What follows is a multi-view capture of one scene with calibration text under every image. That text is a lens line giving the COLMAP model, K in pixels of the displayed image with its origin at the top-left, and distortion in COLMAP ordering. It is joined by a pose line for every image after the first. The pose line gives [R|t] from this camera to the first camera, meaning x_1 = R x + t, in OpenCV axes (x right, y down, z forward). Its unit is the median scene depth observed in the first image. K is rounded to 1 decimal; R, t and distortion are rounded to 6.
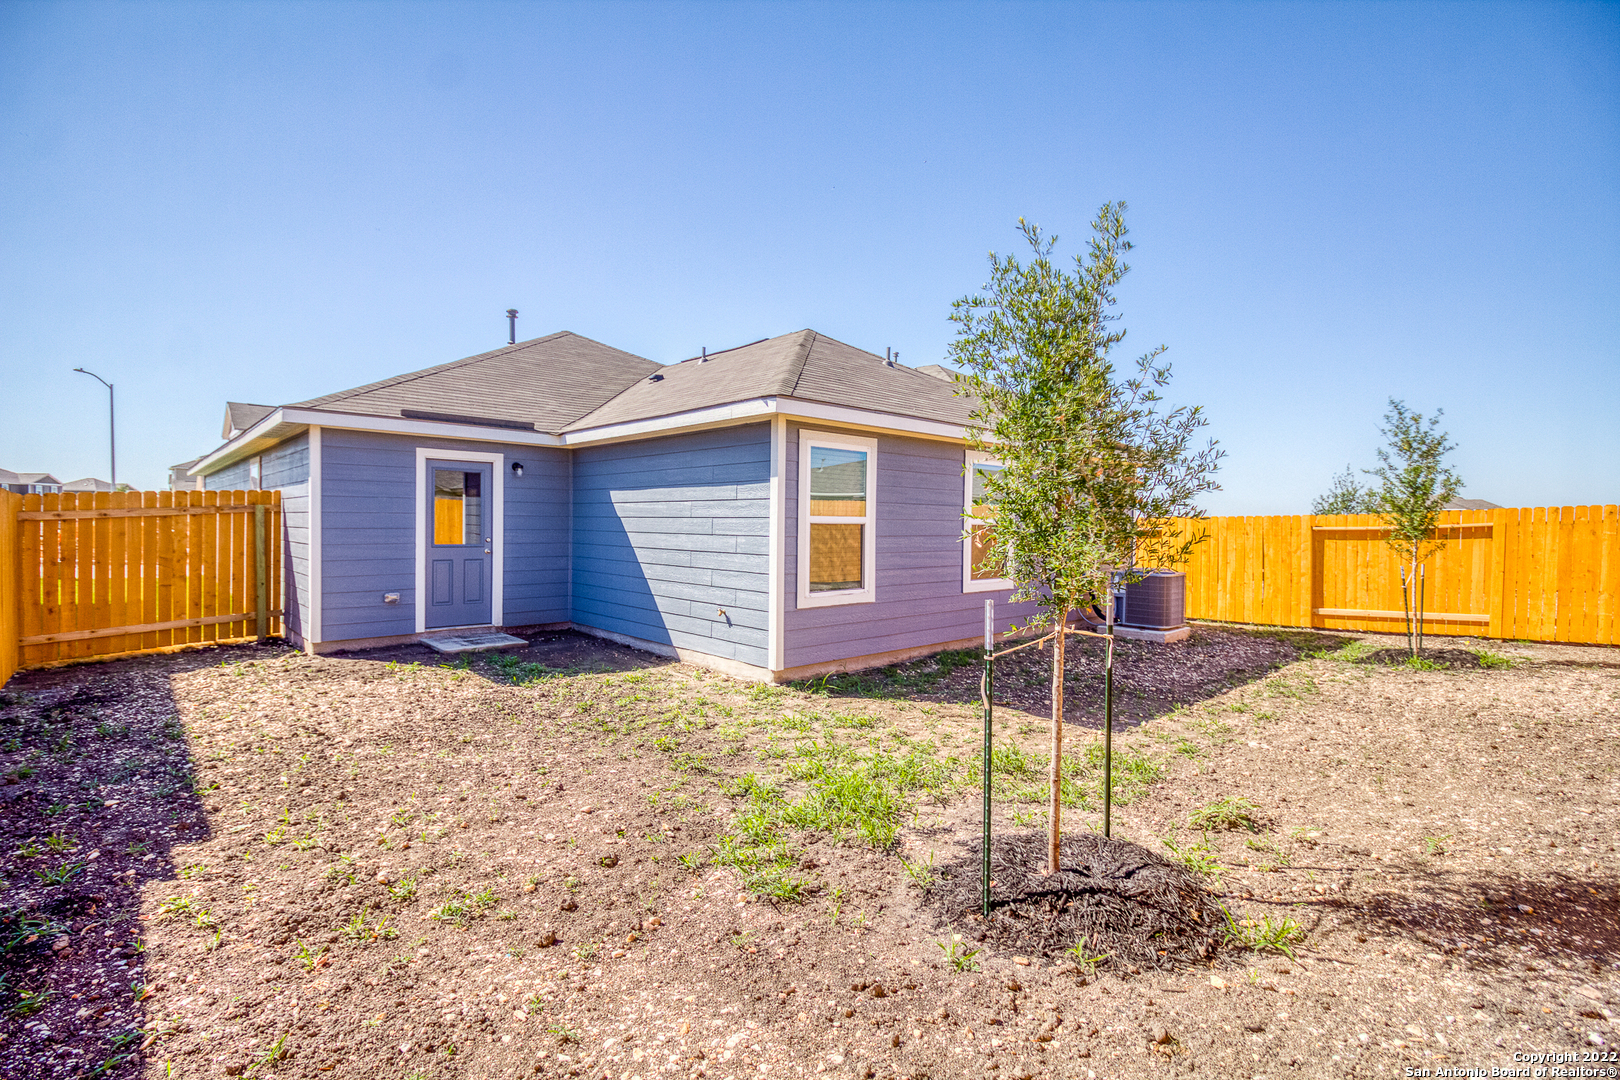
lens RADIAL K [[747.6, 0, 815.1], [0, 747.6, 534.2], [0, 0, 1]] dist [-0.002524, -0.011329]
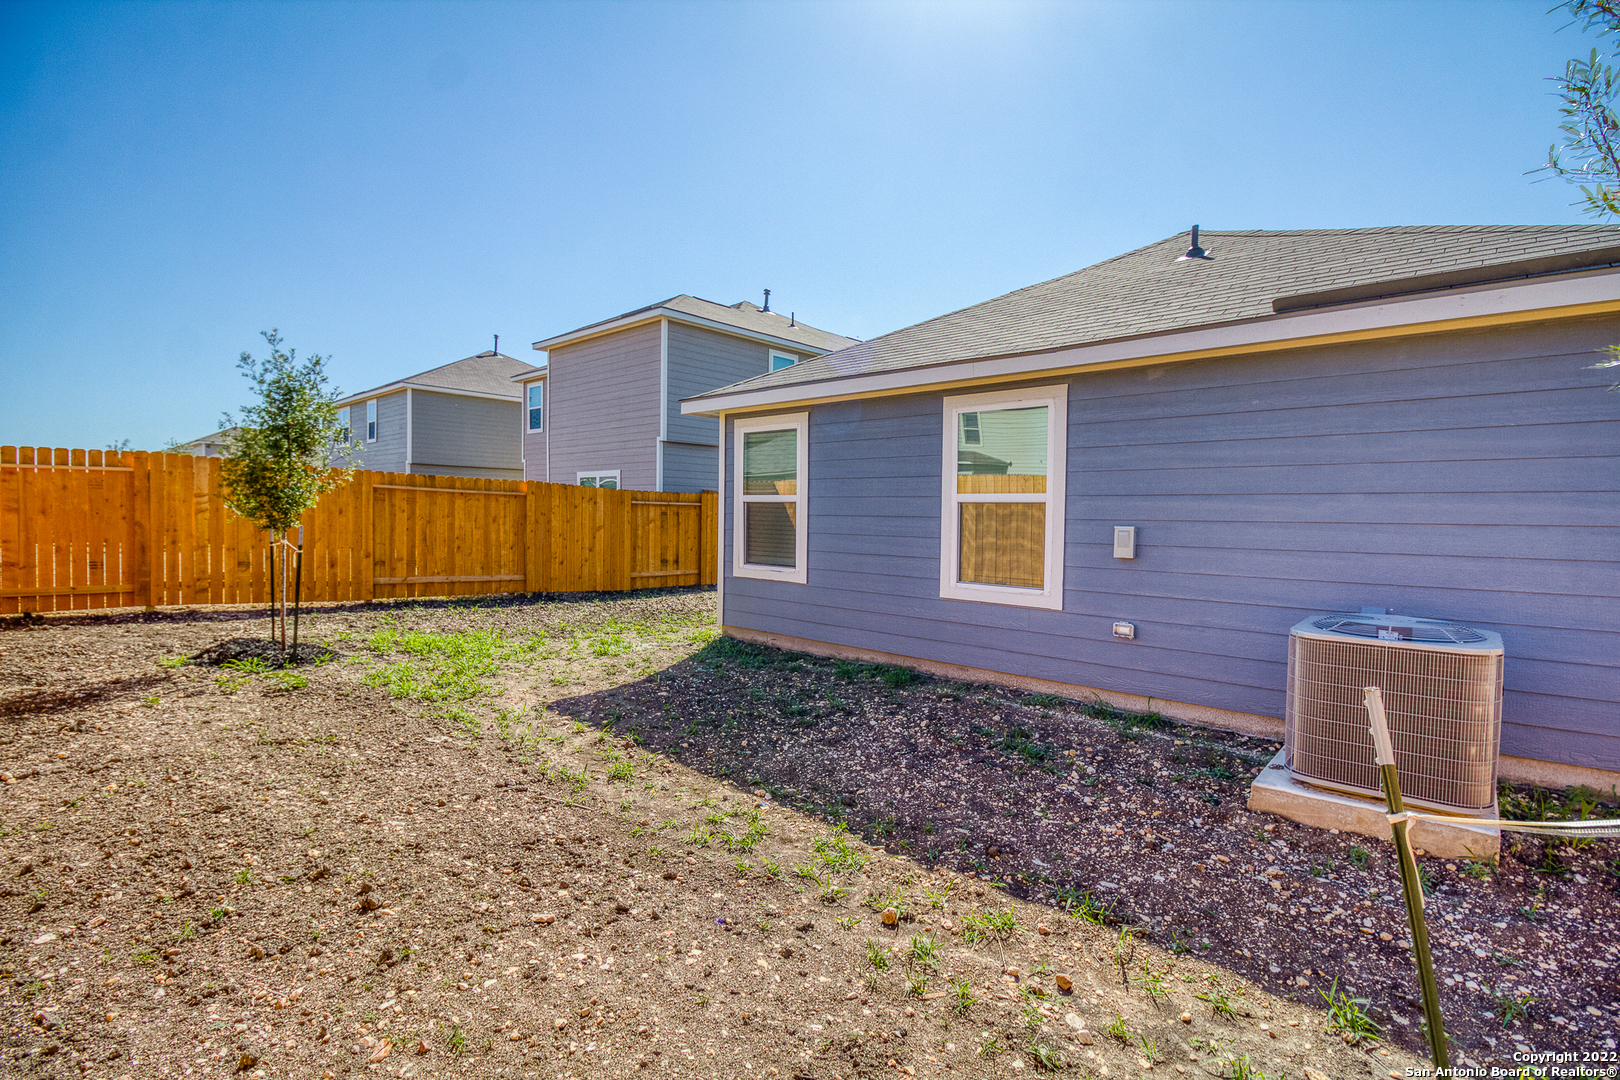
lens RADIAL K [[747.6, 0, 815.1], [0, 747.6, 534.2], [0, 0, 1]] dist [-0.002524, -0.011329]
pose [[0.081084, 0.026805, -0.996347, 1.023703], [-0.019526, 0.999489, 0.025301, 0.002954], [0.996516, 0.017403, 0.081566, 0.932992]]
